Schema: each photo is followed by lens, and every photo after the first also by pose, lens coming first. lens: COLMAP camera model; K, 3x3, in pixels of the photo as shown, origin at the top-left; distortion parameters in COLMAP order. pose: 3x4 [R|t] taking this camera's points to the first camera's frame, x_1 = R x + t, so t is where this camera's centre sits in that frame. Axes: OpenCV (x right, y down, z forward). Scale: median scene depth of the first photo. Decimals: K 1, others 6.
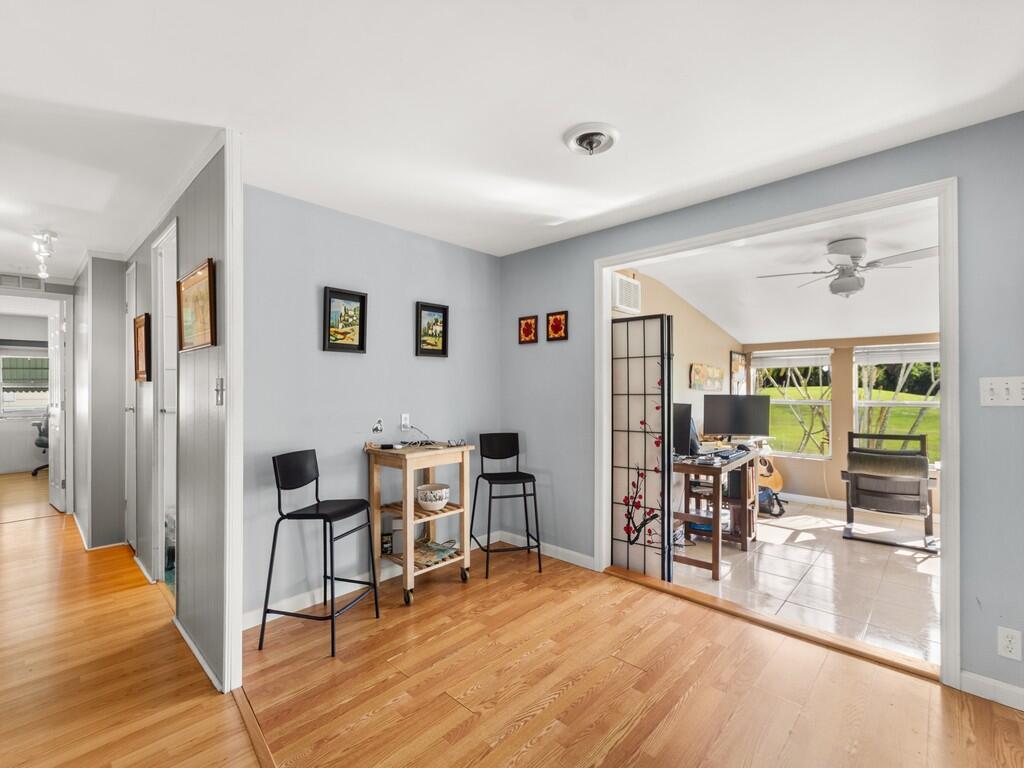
lens RADIAL K [[449.1, 0, 507.8], [0, 449.1, 382.4], [0, 0, 1]] dist [0.004606, -0.006689]
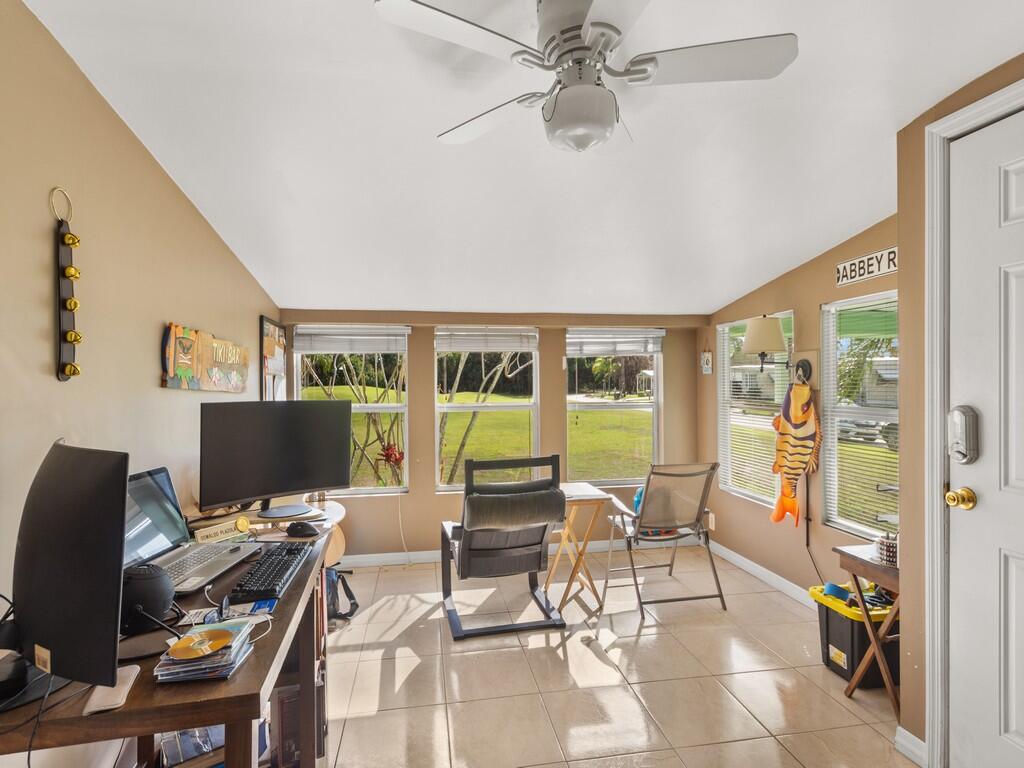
lens RADIAL K [[539.8, 0, 514.2], [0, 539.8, 383.9], [0, 0, 1]] dist [-0.014309, -0.007965]
pose [[0.607382, -0.003283, 0.794403, 0.213183], [0.000999, 0.999994, 0.003369, 0.008653], [-0.794410, -0.001253, 0.607381, 0.461561]]
